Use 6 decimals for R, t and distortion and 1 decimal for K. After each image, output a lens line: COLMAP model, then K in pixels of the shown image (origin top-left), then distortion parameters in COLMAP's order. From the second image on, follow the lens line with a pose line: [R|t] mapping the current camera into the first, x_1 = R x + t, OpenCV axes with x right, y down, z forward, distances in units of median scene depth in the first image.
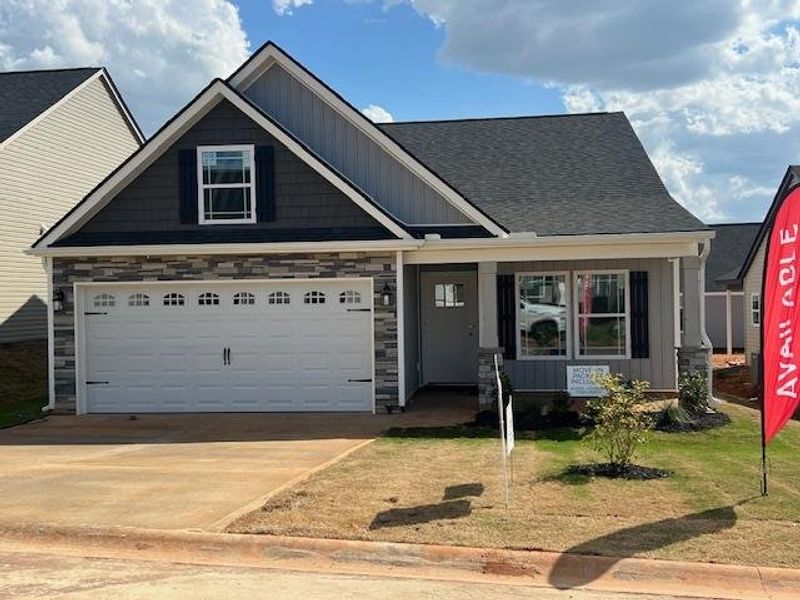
lens RADIAL K [[865.1, 0, 398.7], [0, 865.1, 297.7], [0, 0, 1]] dist [0.021429, 0.000000]
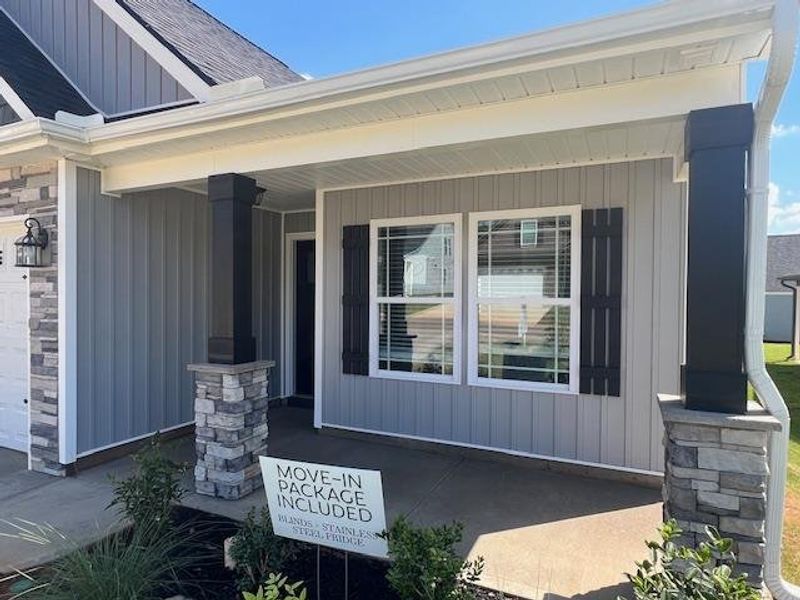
lens RADIAL K [[485.1, 0, 401.1], [0, 485.1, 305.4], [0, 0, 1]] dist [0.003262, 0.001044]
pose [[0.954134, 0.028913, -0.297982, 0.276671], [-0.023737, 0.999498, 0.020976, 0.020306], [0.298439, -0.012941, 0.954341, 0.785234]]
